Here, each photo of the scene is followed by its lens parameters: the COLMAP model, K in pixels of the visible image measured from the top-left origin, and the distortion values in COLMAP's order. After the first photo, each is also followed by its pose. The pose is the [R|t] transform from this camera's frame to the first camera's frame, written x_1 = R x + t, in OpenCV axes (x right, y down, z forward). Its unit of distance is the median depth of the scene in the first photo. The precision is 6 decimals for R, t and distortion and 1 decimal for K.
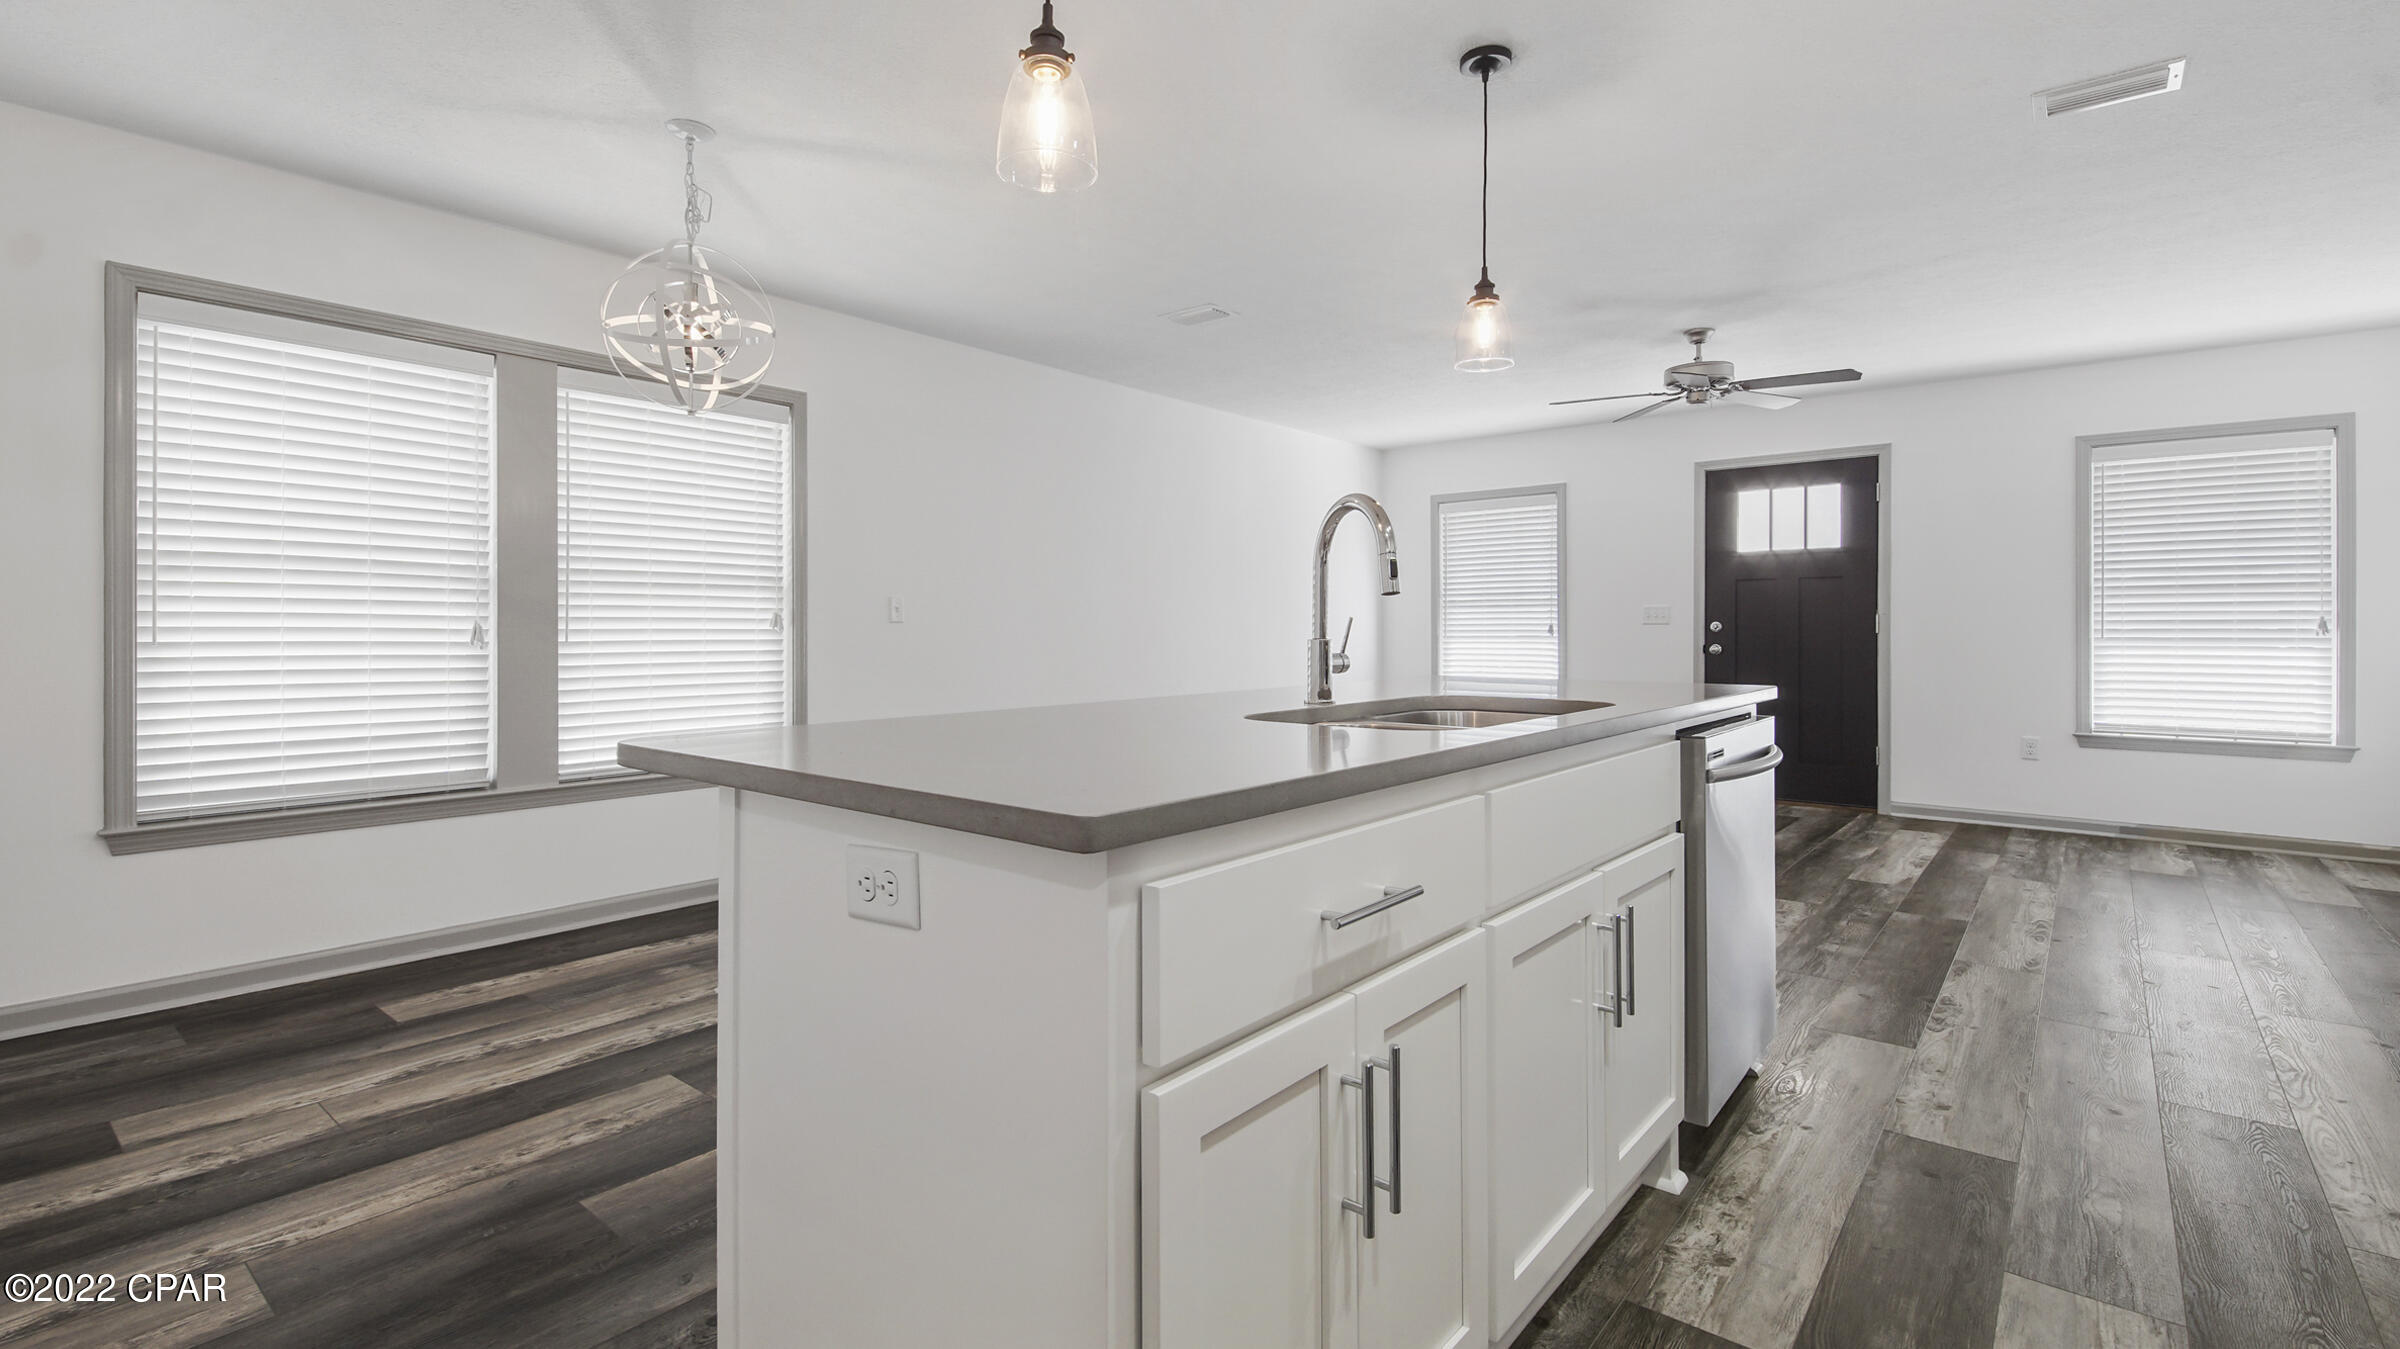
lens RADIAL K [[1090.9, 0, 1182.4], [0, 1090.9, 627.8], [0, 0, 1]] dist [0.016129, -0.009522]
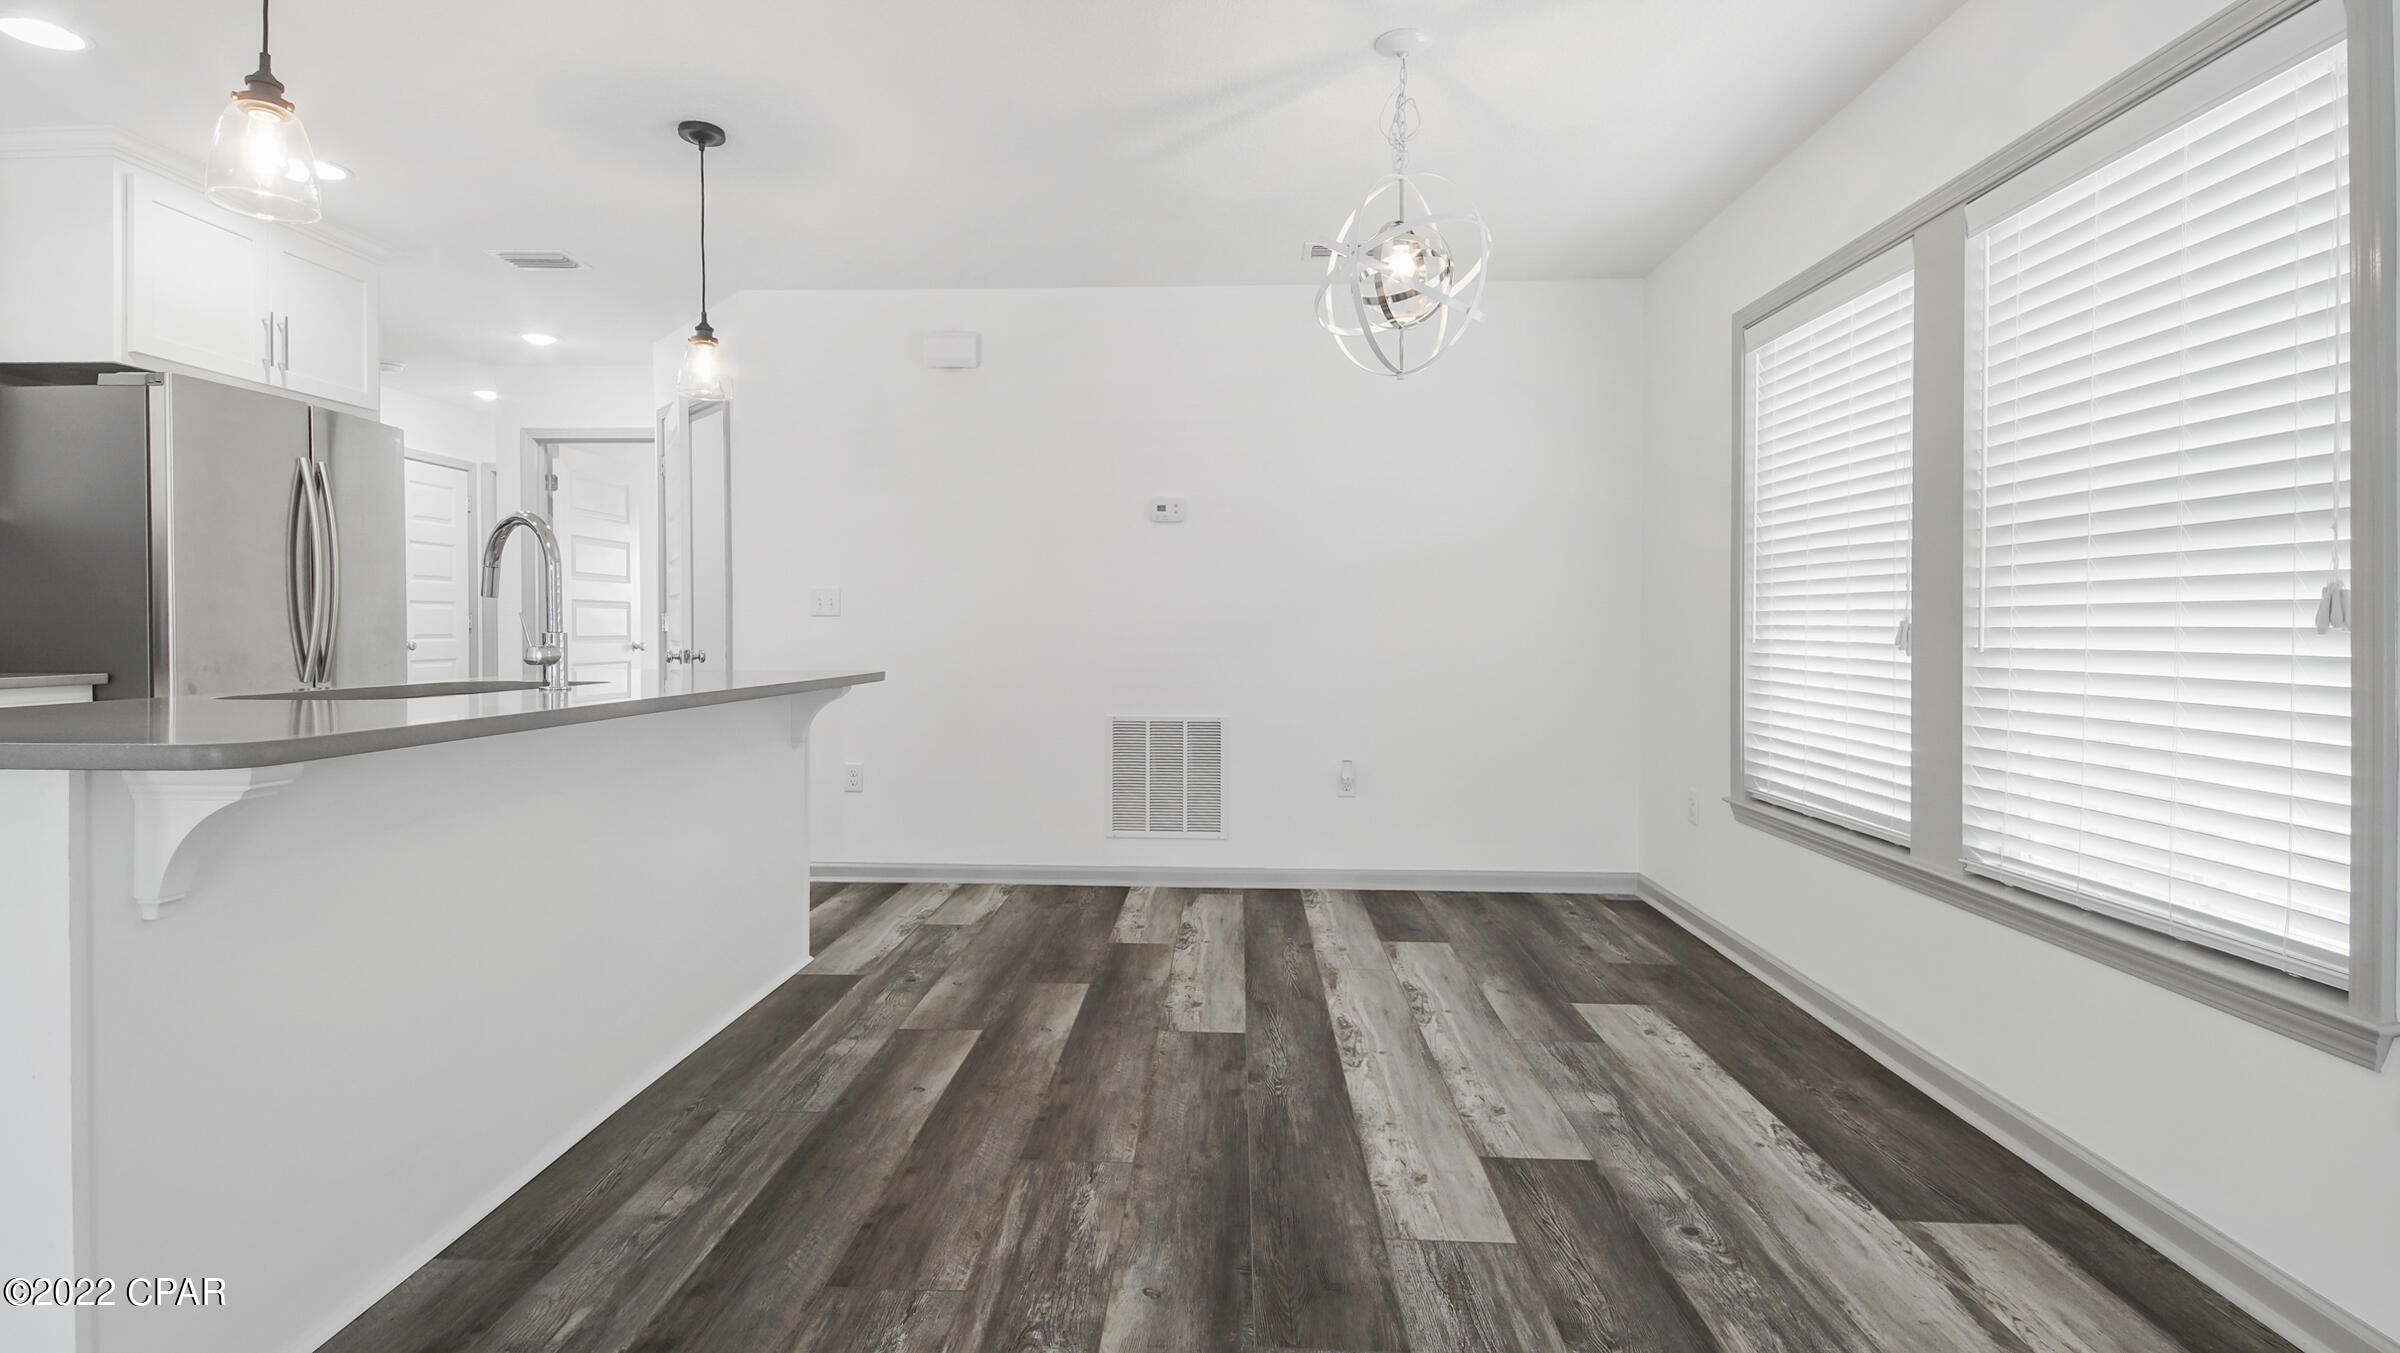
lens RADIAL K [[1090.9, 0, 1182.2], [0, 1090.9, 636.1], [0, 0, 1]] dist [0.016129, -0.009522]
pose [[-0.788000, 0.003611, -0.615665, 0.232310], [-0.001465, 0.999969, 0.007740, 0.002785], [0.615674, 0.007001, -0.787970, 1.691220]]
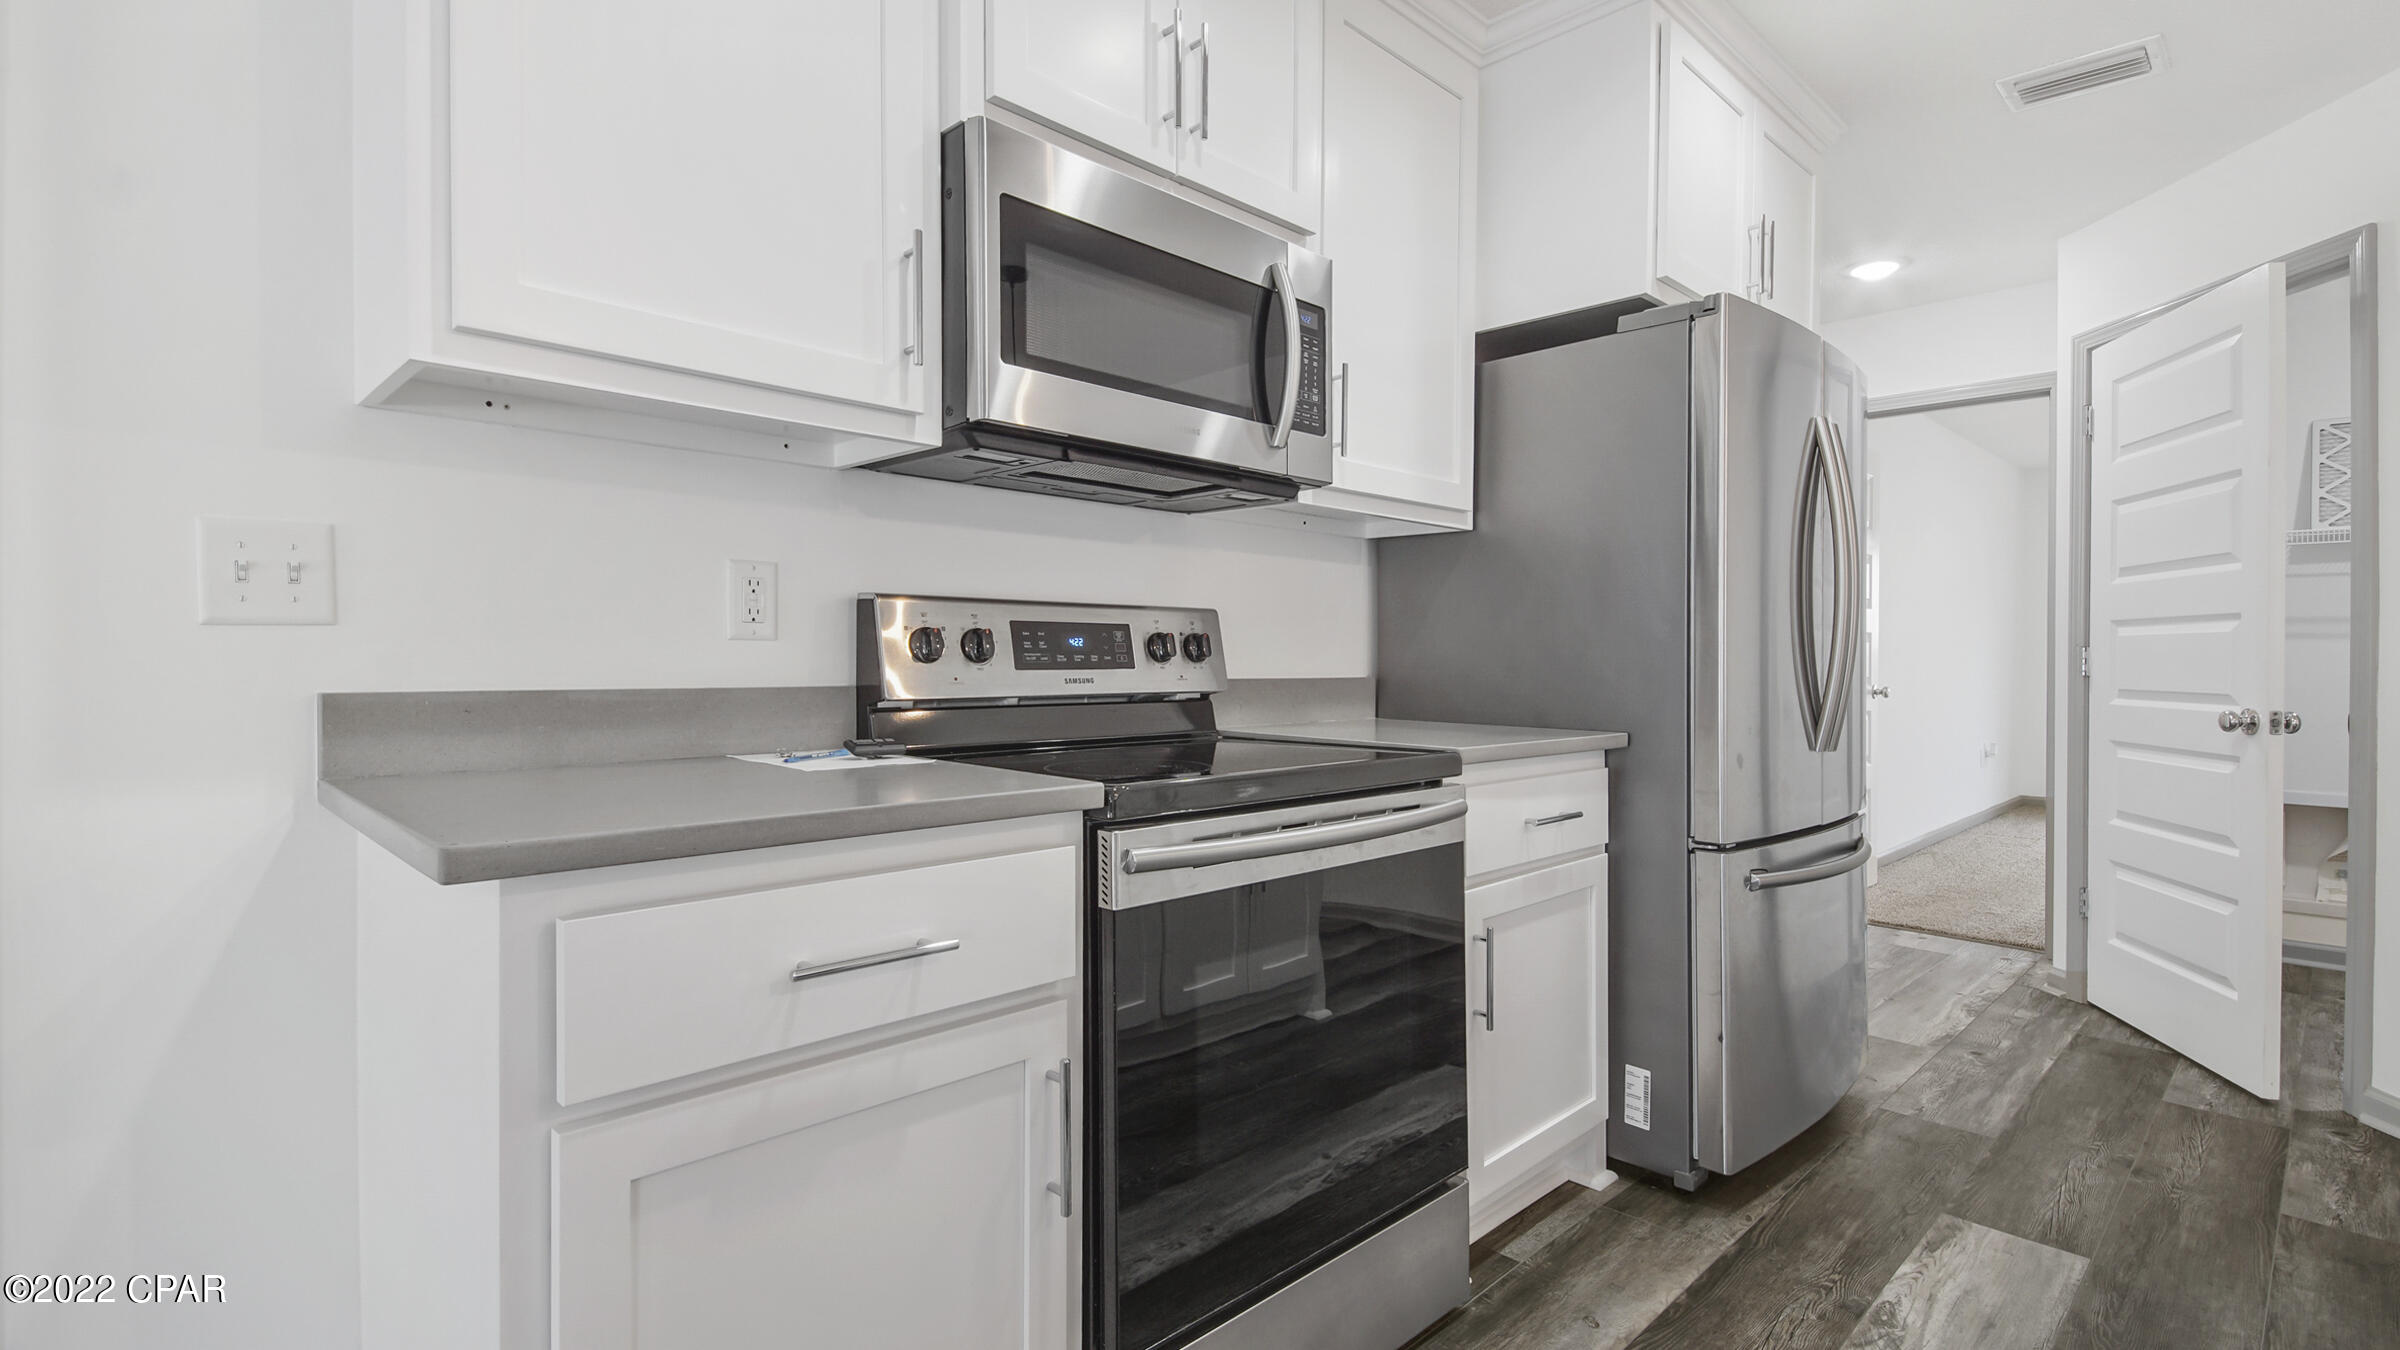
lens RADIAL K [[1090.9, 0, 1192.0], [0, 1090.9, 664.1], [0, 0, 1]] dist [0.016129, -0.009522]
pose [[-0.994927, -0.008431, 0.100246, 0.634379], [-0.008027, 0.999958, 0.004435, 0.000410], [-0.100280, 0.003608, -0.994953, 0.979651]]
